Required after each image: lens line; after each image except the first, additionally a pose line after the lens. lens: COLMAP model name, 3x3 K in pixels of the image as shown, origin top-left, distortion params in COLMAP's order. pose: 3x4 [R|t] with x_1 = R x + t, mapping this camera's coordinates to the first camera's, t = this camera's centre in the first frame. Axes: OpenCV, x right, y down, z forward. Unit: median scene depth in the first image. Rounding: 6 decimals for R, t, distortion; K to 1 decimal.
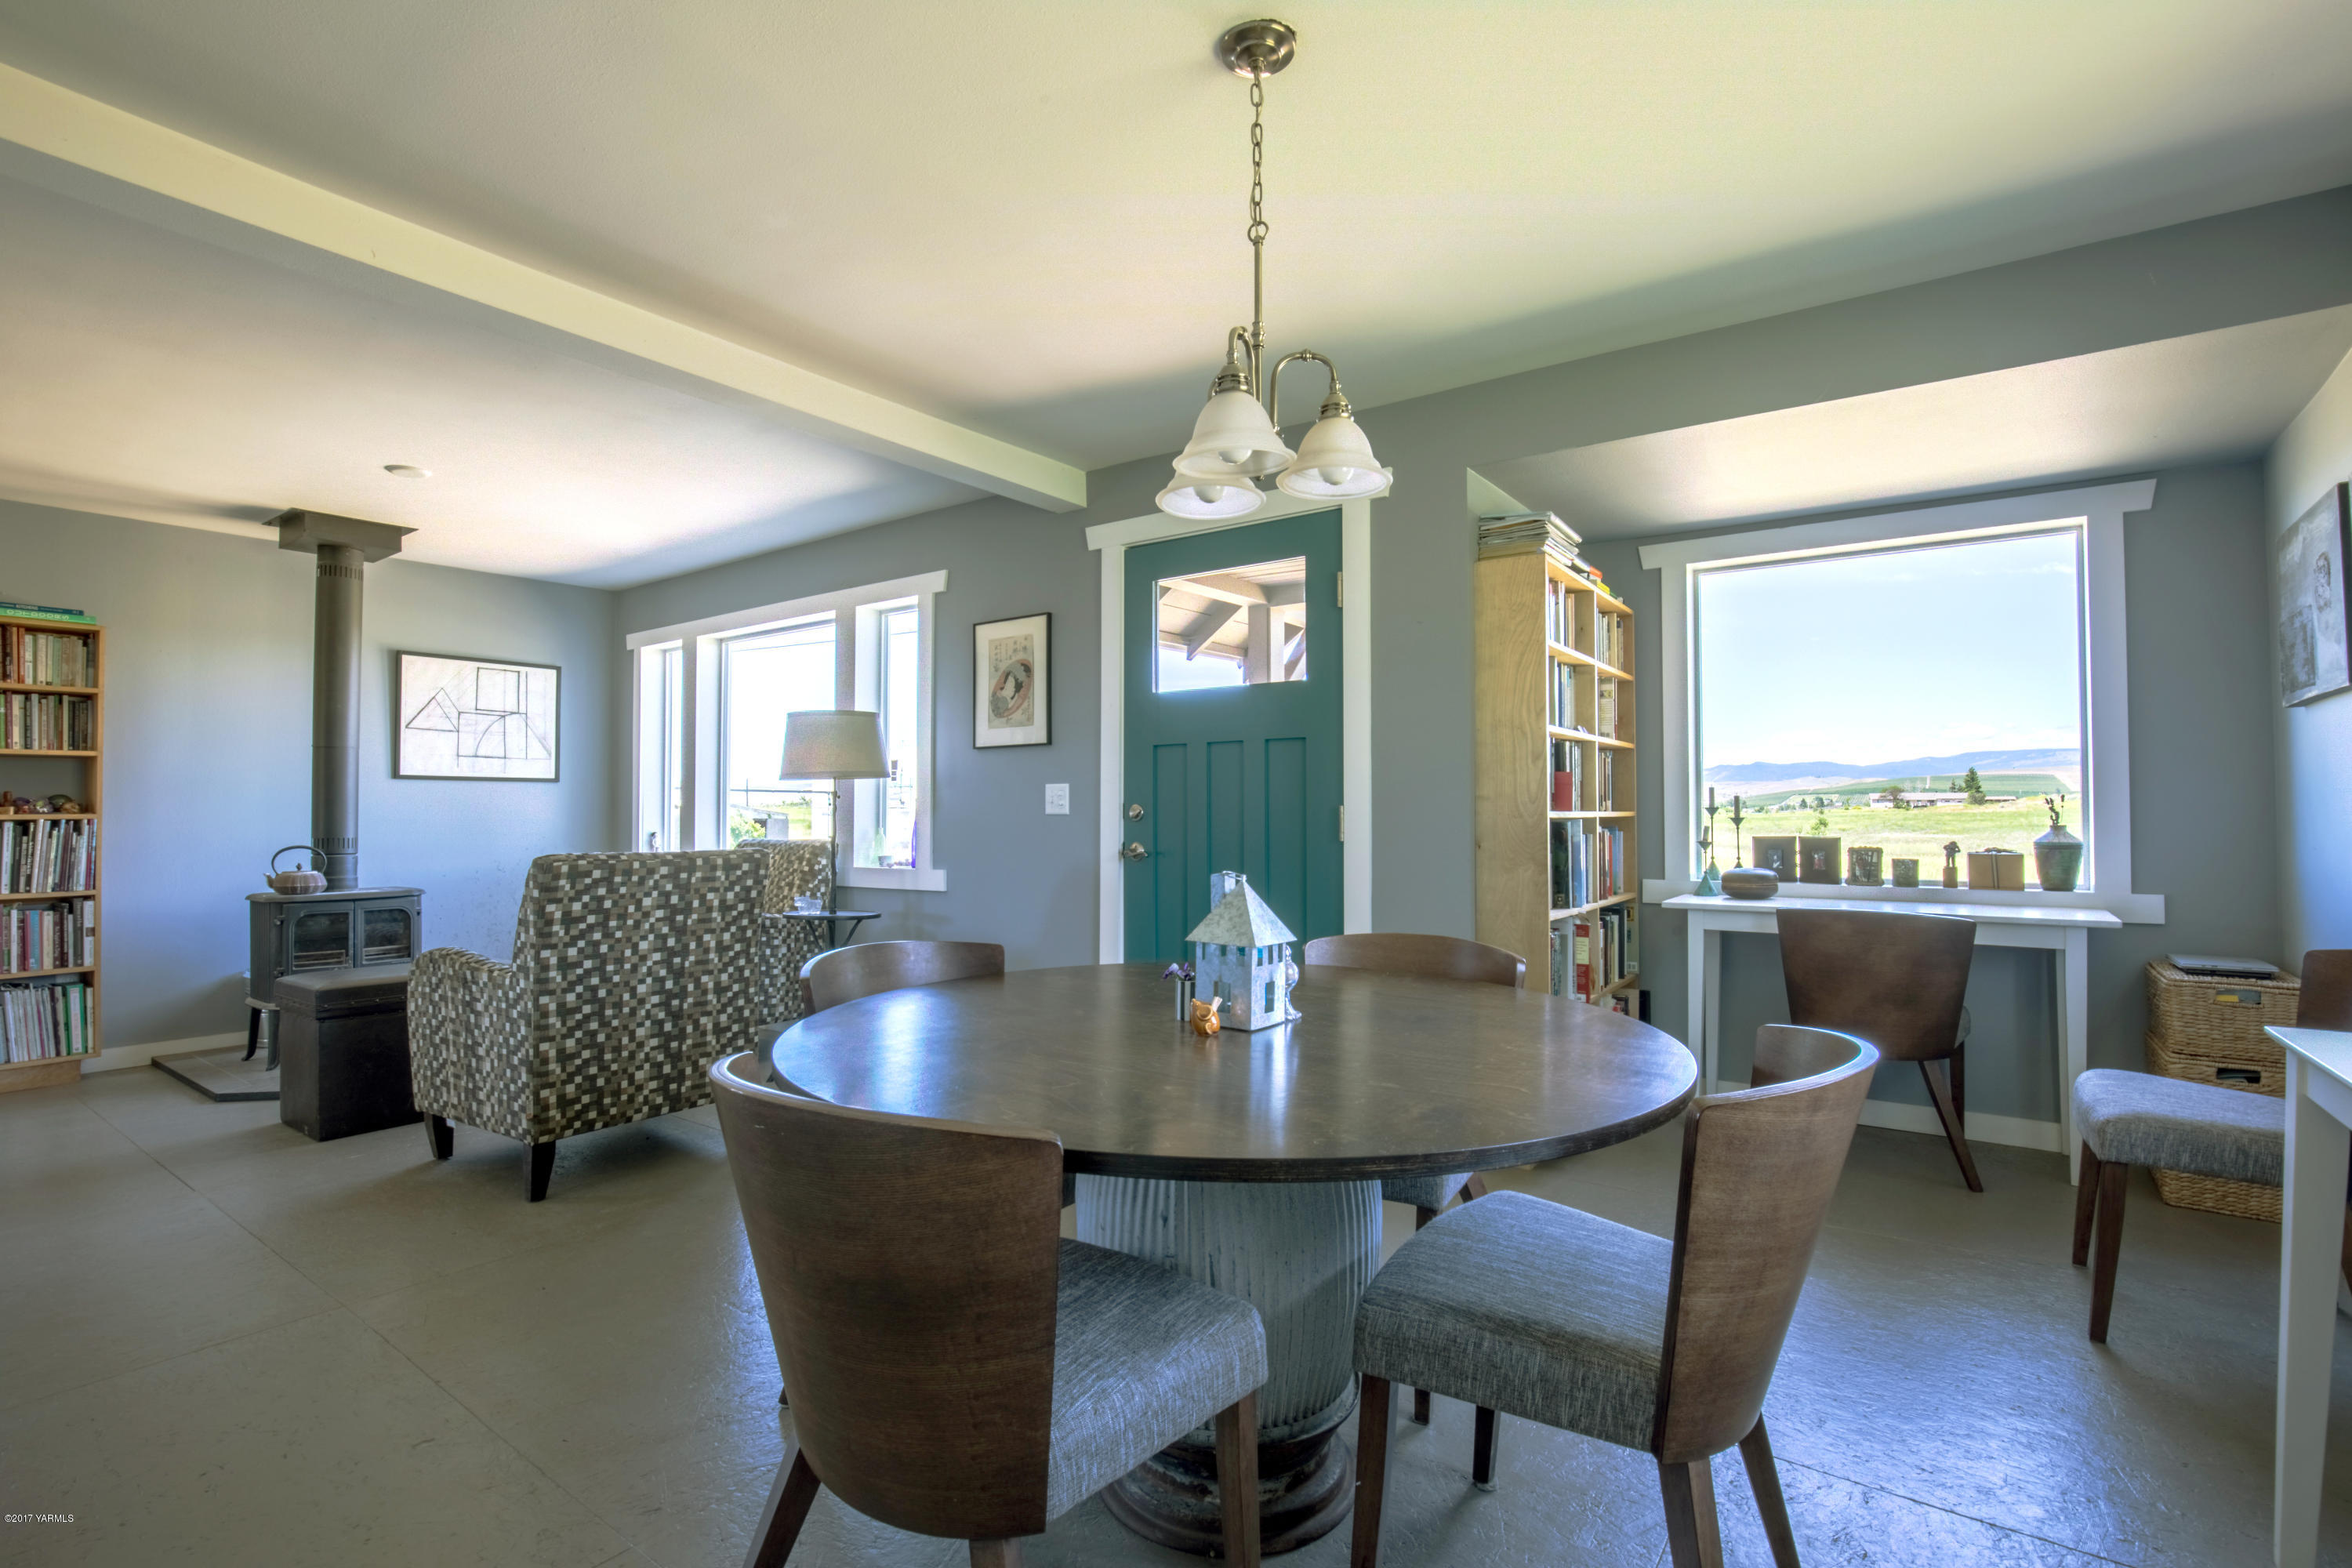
lens RADIAL K [[1077.5, 0, 1177.8], [0, 1077.5, 791.5], [0, 0, 1]] dist [-0.001682, -0.000073]
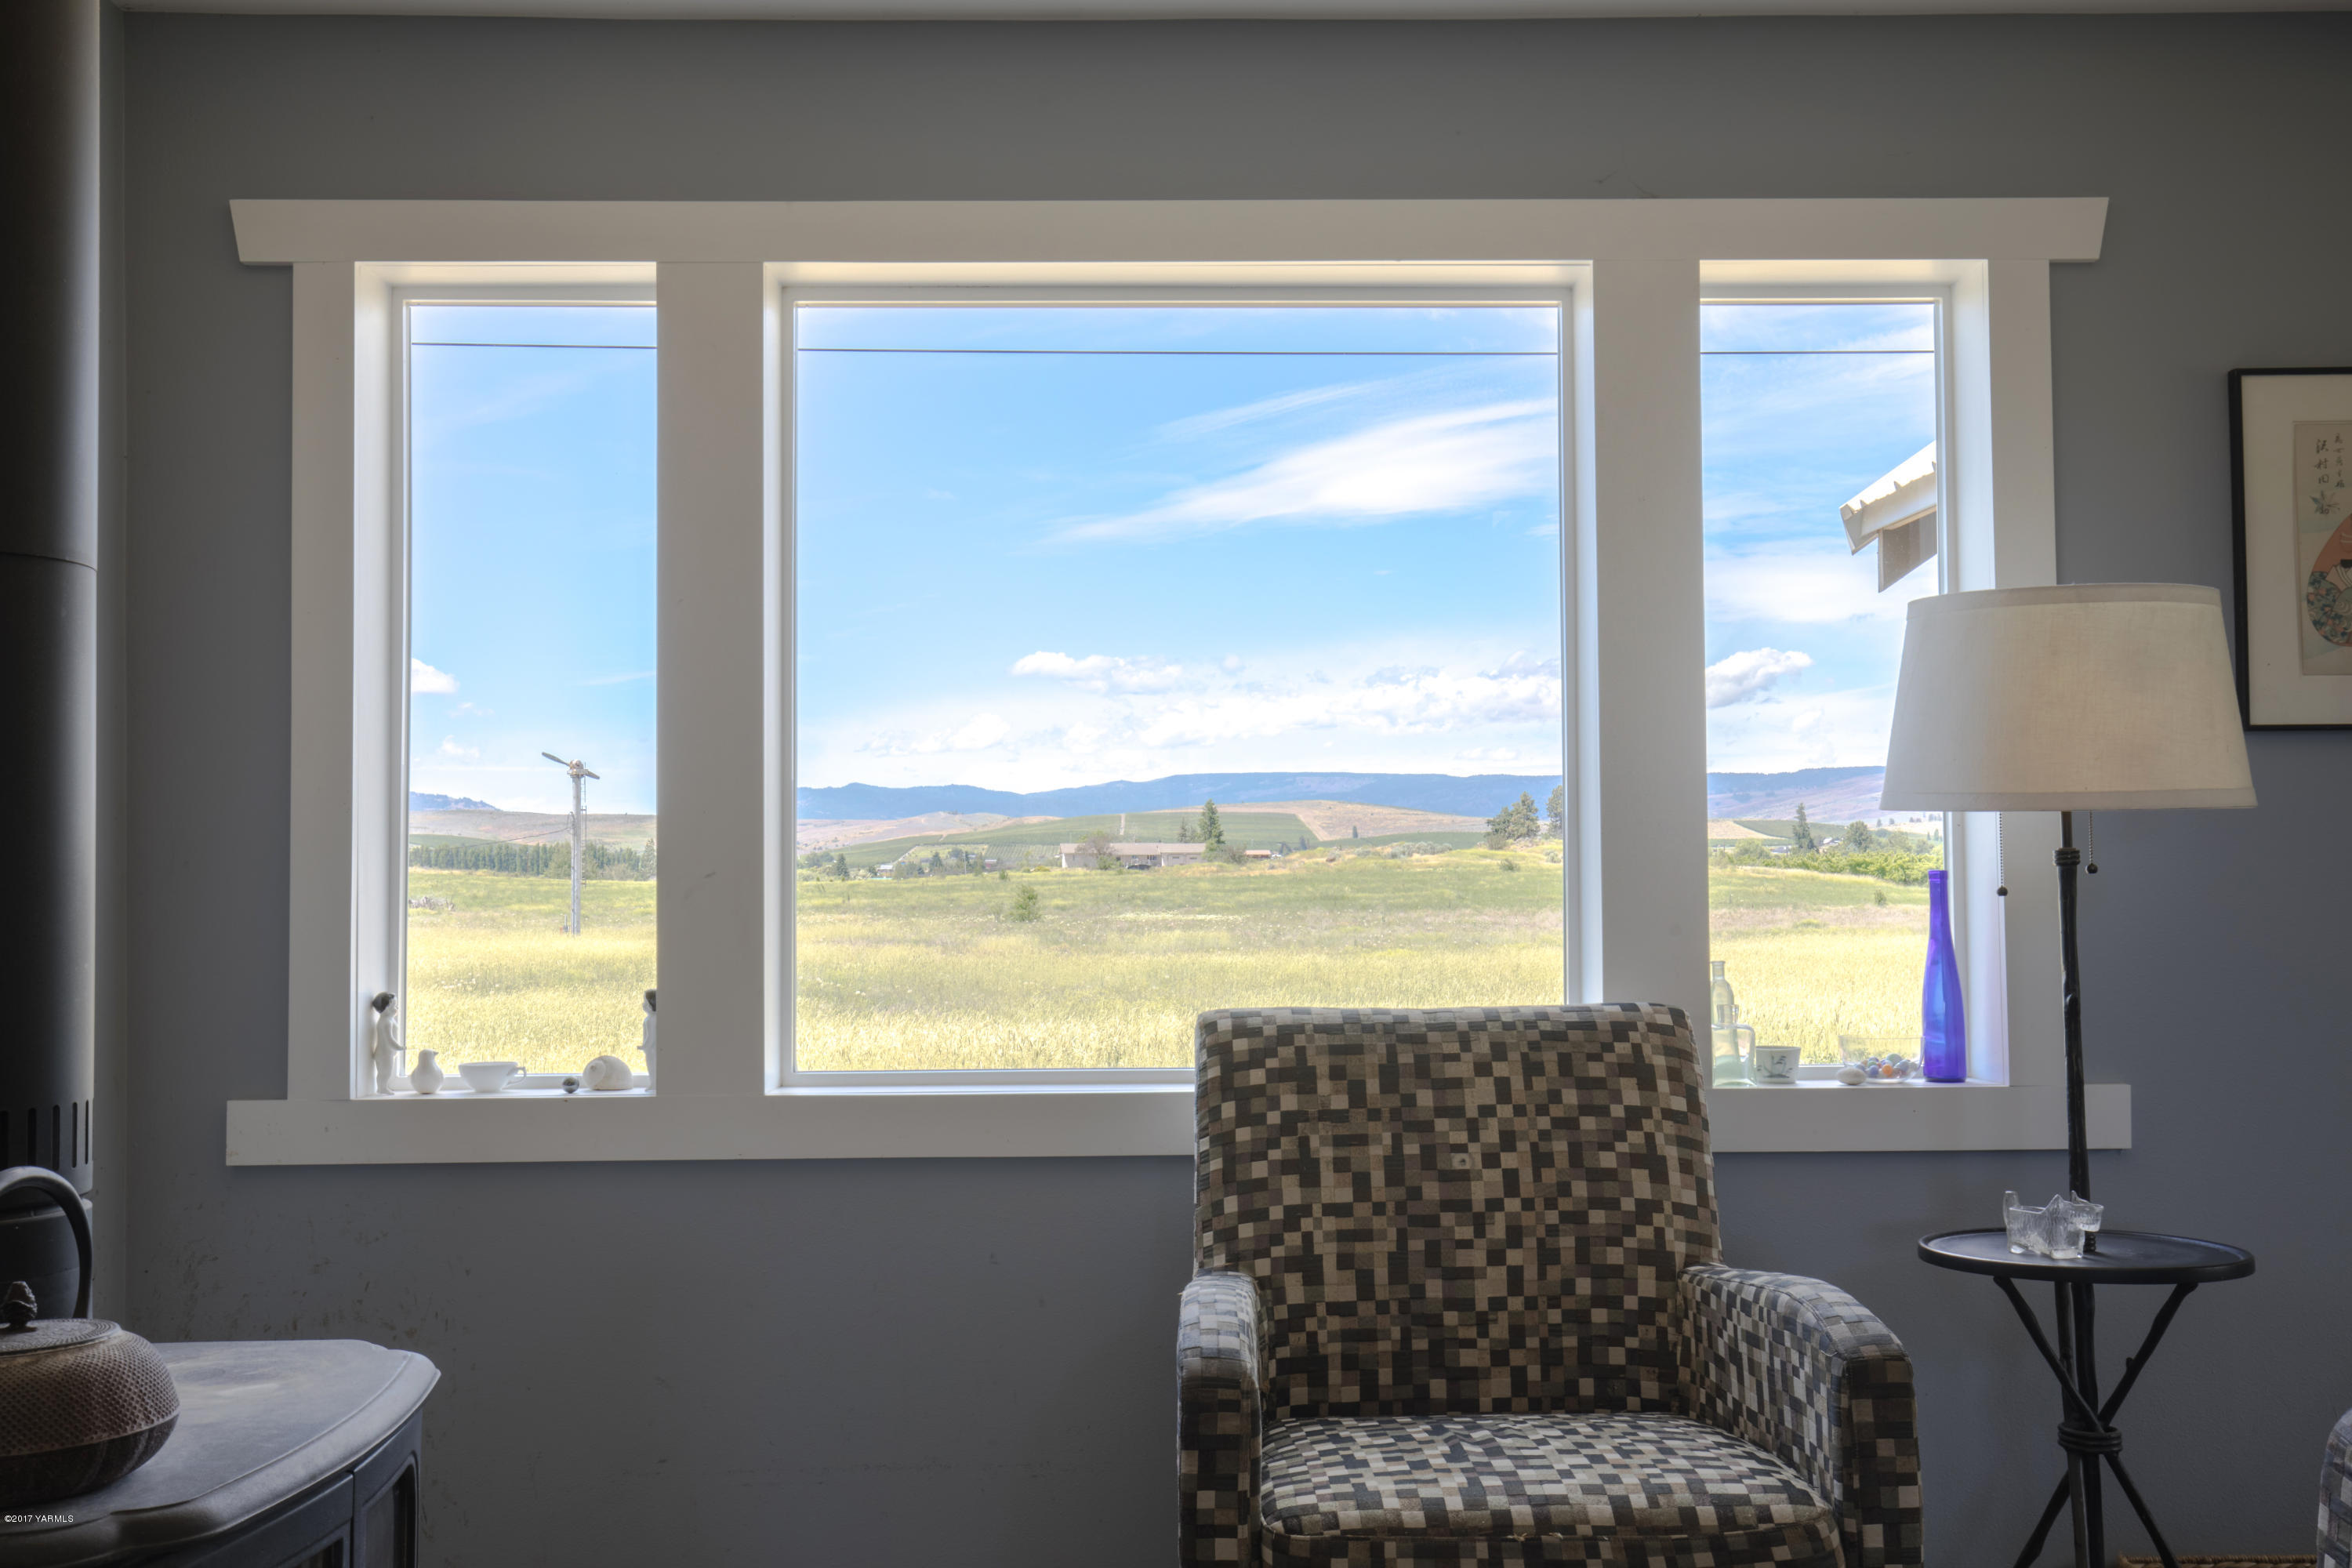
lens RADIAL K [[2236.8, 0, 1173.6], [0, 2236.8, 792.7], [0, 0, 1]] dist [0.043589, 0.009320]
pose [[0.798897, 0.019430, 0.601154, -0.581485], [-0.008082, 0.999735, -0.021572, -0.001258], [-0.601414, 0.012375, 0.798842, 0.409031]]
